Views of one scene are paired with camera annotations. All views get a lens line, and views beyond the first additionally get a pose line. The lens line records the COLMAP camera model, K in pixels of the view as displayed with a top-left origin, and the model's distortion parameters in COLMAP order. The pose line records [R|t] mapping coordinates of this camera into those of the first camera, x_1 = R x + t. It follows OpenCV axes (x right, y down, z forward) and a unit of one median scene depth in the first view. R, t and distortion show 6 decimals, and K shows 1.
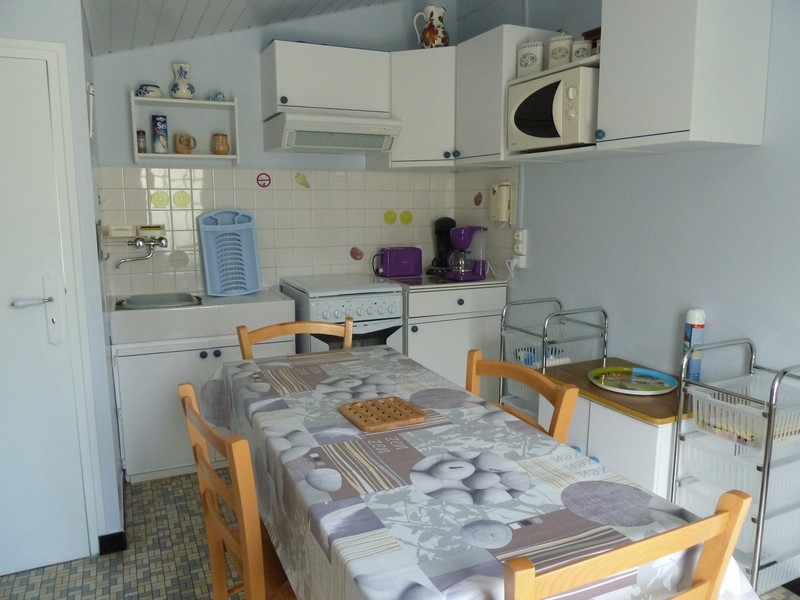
lens RADIAL K [[598.3, 0, 398.1], [0, 598.3, 297.9], [0, 0, 1]] dist [-0.031389, 0.005946]
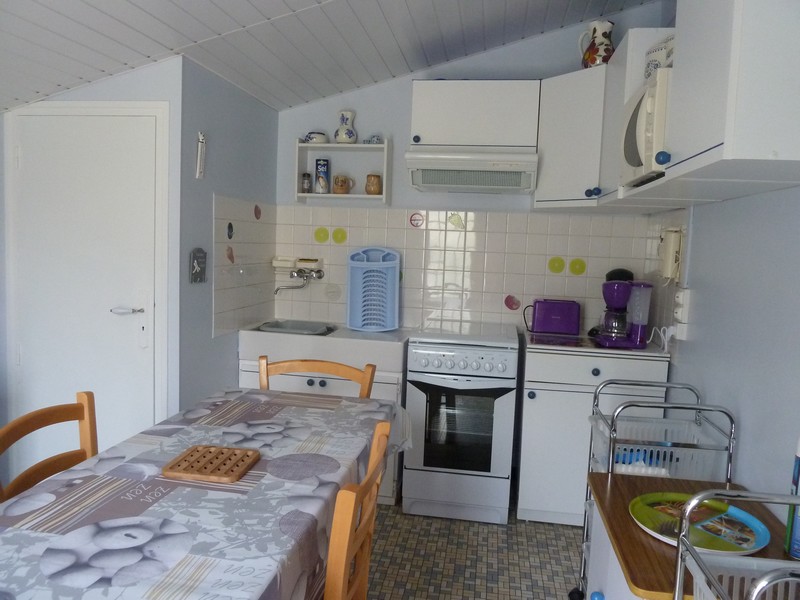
lens RADIAL K [[598.3, 0, 399.7], [0, 598.3, 296.1], [0, 0, 1]] dist [-0.031389, 0.005946]
pose [[0.825172, 0.085661, -0.558349, 0.532111], [-0.129153, 0.990863, -0.038855, -0.048109], [0.549919, 0.104174, 0.828696, 0.283978]]
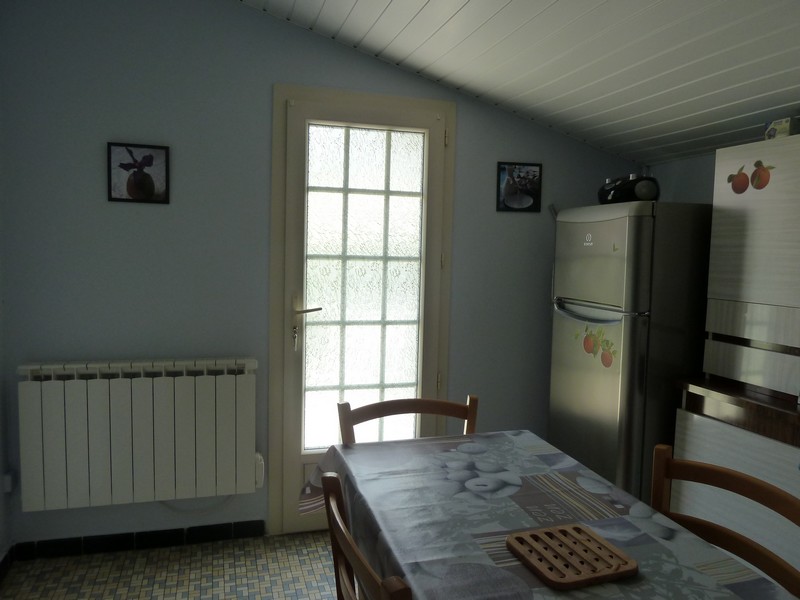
lens RADIAL K [[598.3, 0, 398.6], [0, 598.3, 299.4], [0, 0, 1]] dist [-0.031389, 0.005946]
pose [[-0.989012, -0.038428, 0.142757, 0.063848], [-0.003386, 0.971261, 0.237993, -0.202503], [-0.147800, 0.234894, -0.960718, 1.243077]]
